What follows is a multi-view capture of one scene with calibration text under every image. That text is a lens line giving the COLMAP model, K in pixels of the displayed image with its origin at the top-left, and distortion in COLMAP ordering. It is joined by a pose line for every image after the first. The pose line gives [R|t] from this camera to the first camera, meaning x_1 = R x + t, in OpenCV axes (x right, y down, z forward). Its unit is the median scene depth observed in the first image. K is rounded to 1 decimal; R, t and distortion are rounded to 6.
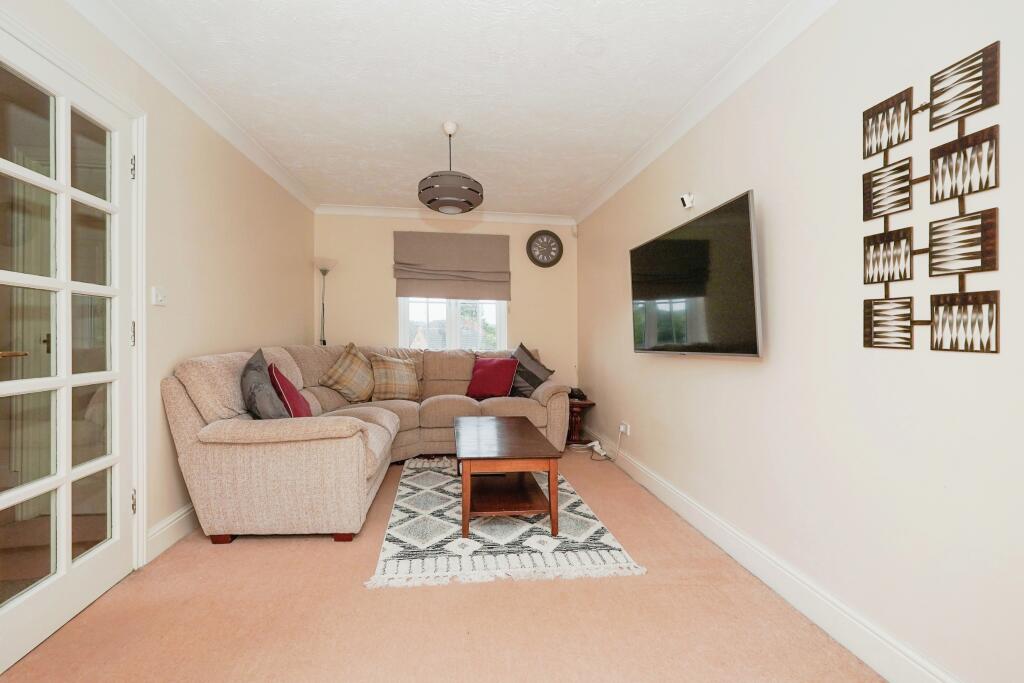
lens RADIAL K [[447.8, 0, 510.3], [0, 447.8, 334.7], [0, 0, 1]] dist [-0.000060, 0.000081]
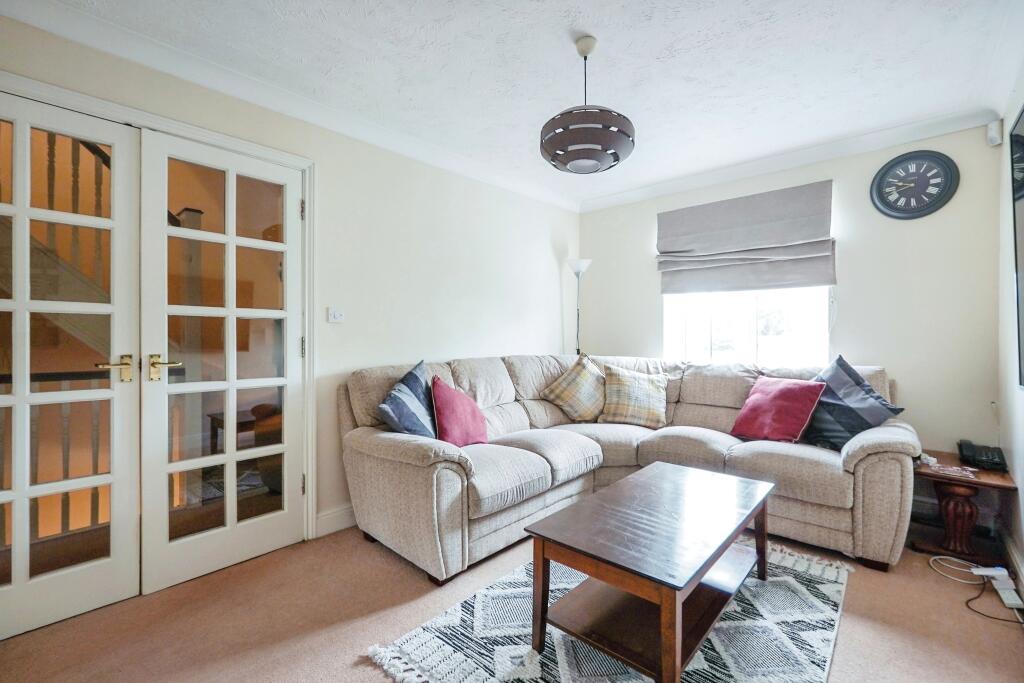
lens RADIAL K [[458.7, 0, 512.0], [0, 458.7, 341.5], [0, 0, 1]] dist [-0.000808, -0.000033]
pose [[0.639338, -0.009772, -0.768864, 0.244644], [0.010339, 0.999938, -0.004112, -0.001940], [0.768856, -0.005321, 0.639399, 0.323092]]
